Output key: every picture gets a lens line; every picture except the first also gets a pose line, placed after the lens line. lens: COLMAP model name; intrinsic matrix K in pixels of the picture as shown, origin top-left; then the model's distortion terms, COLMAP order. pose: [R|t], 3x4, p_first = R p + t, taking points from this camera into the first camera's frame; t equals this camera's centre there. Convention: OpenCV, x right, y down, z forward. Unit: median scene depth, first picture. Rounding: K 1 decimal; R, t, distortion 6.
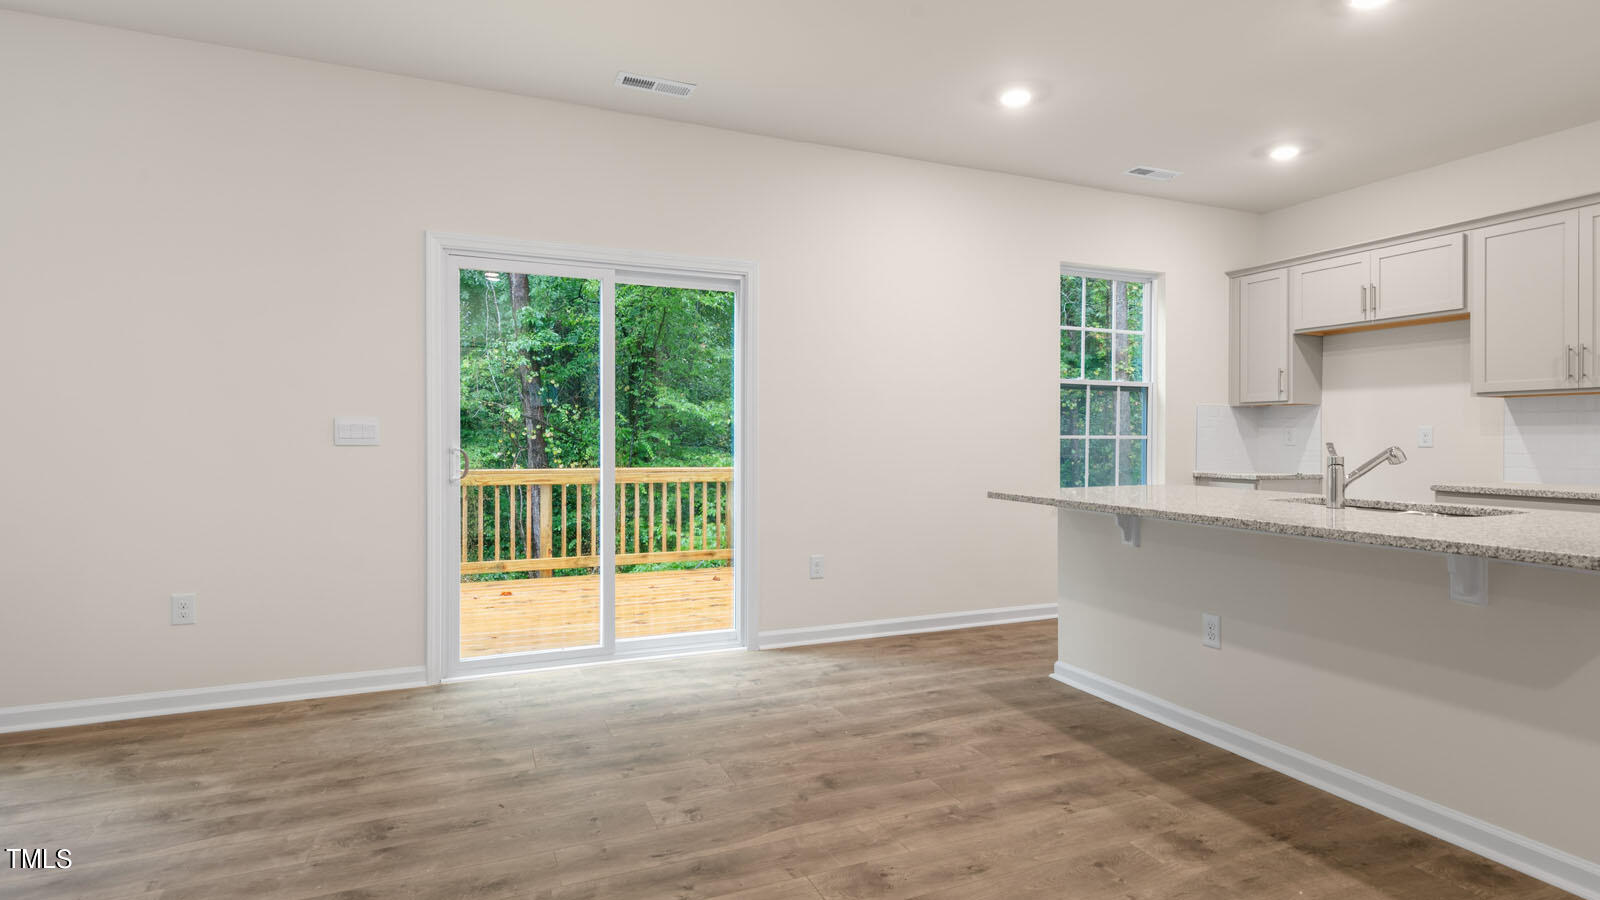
lens RADIAL K [[786.6, 0, 797.7], [0, 786.6, 429.3], [0, 0, 1]] dist [-0.000224, -0.000797]
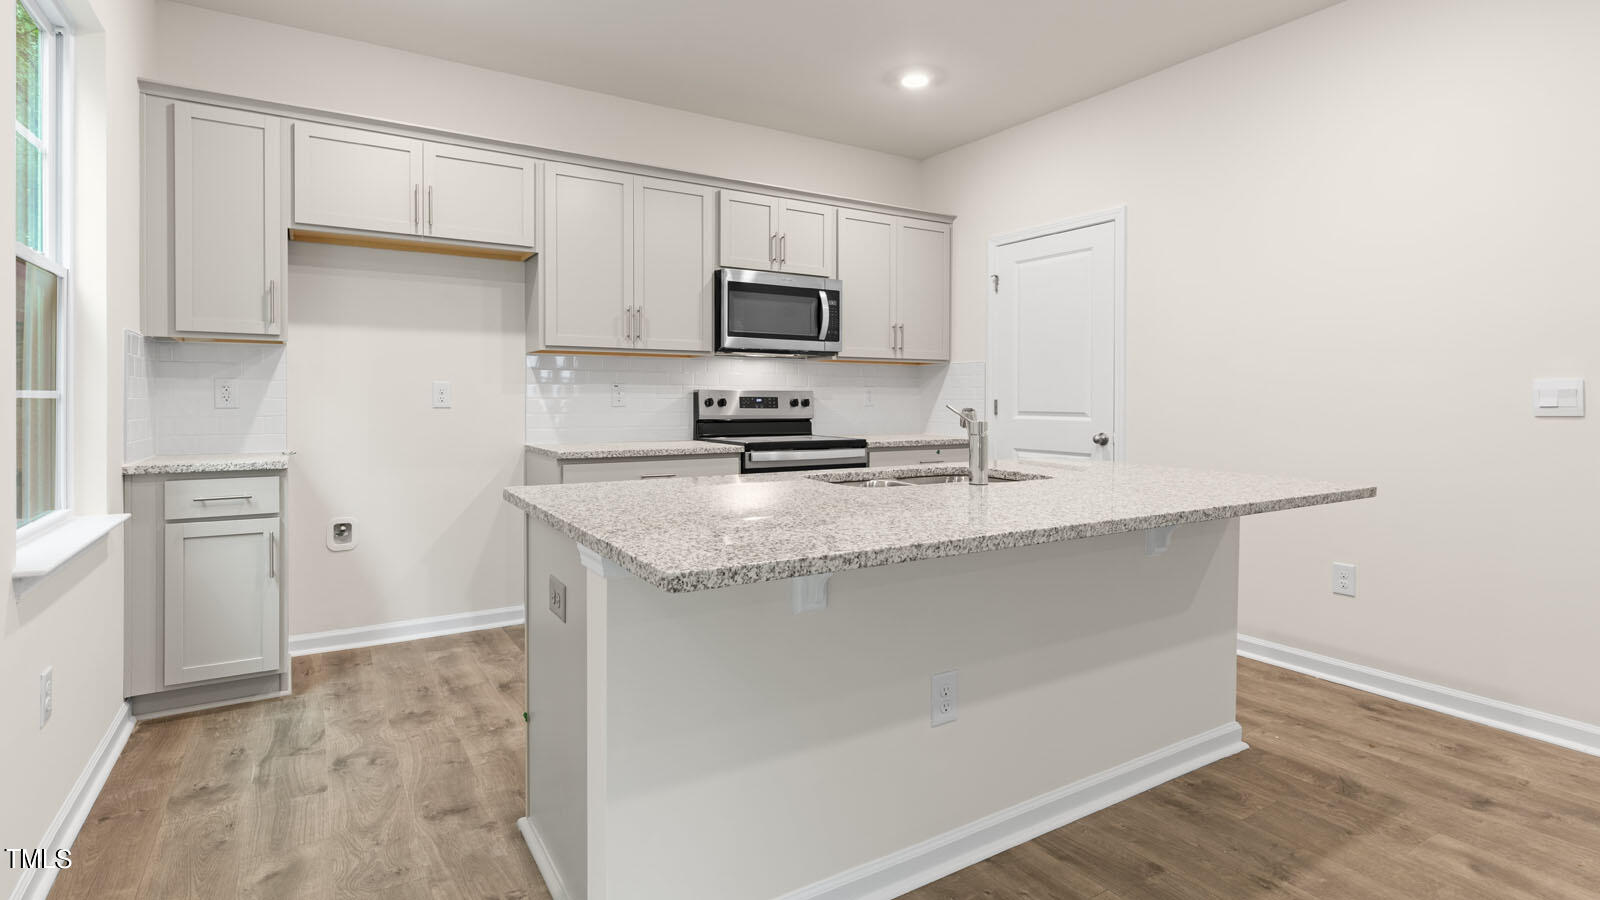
lens RADIAL K [[784.6, 0, 800.9], [0, 784.6, 398.3], [0, 0, 1]] dist [-0.000332, -0.000747]
pose [[-0.167951, -0.001707, 0.985794, -0.059613], [-0.012837, 0.999918, -0.000455, 0.009700], [-0.985712, -0.012731, -0.167959, 0.863352]]
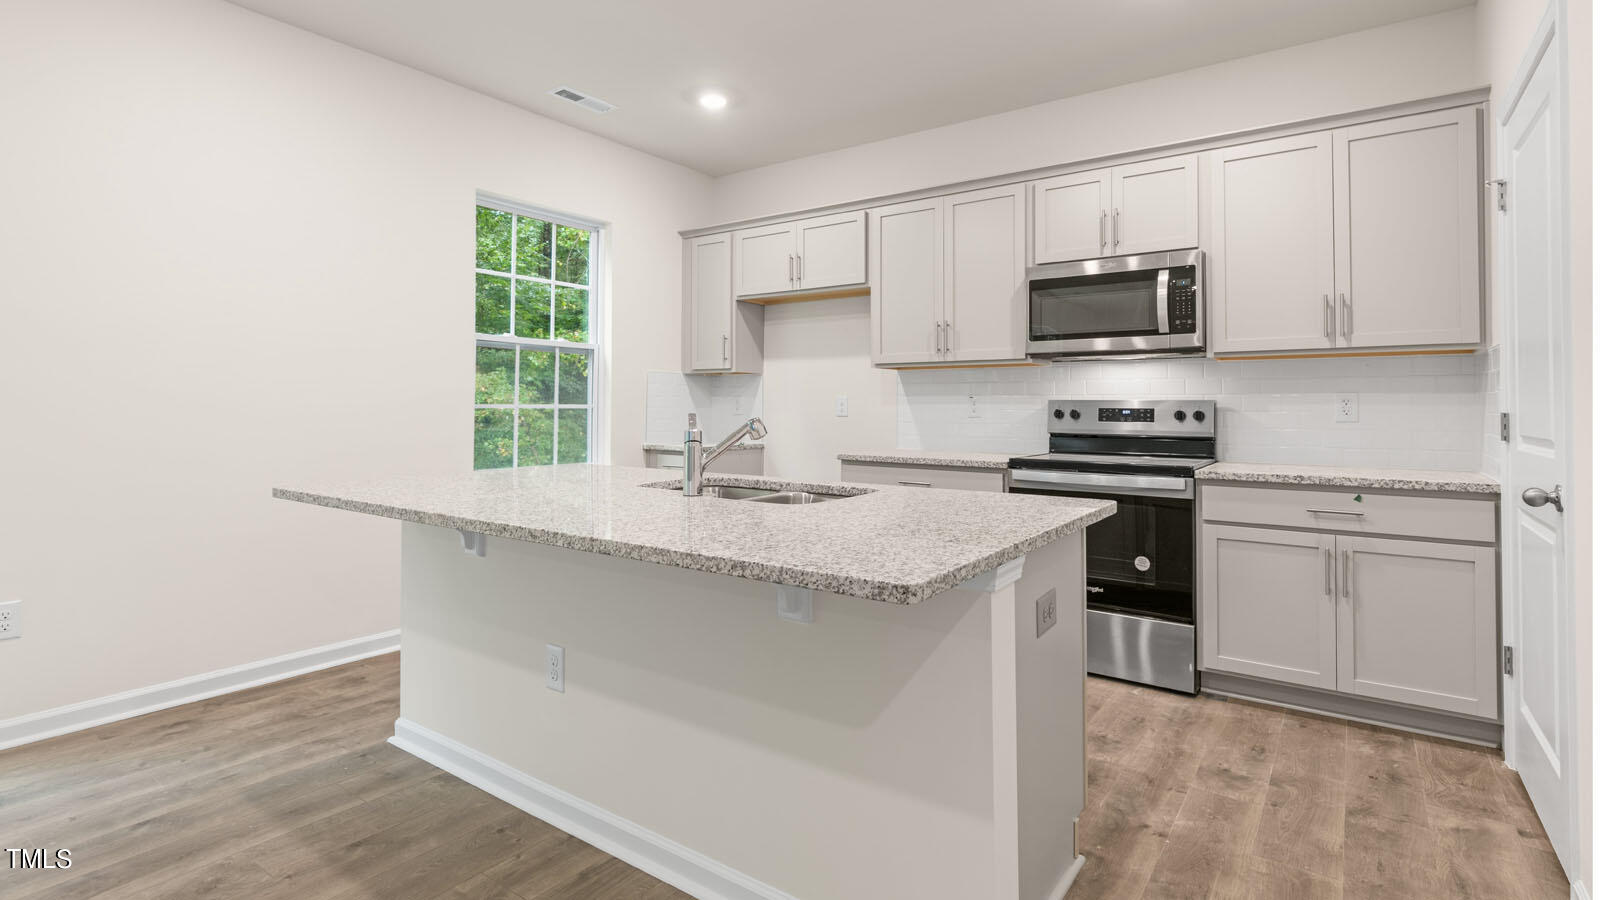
lens RADIAL K [[784.2, 0, 792.6], [0, 784.2, 369.4], [0, 0, 1]] dist [0.000722, 0.000026]
pose [[0.851440, 0.026411, 0.523787, 0.226158], [-0.007242, 0.999228, -0.038613, 0.001437], [-0.524402, 0.029084, 0.850974, 0.172048]]
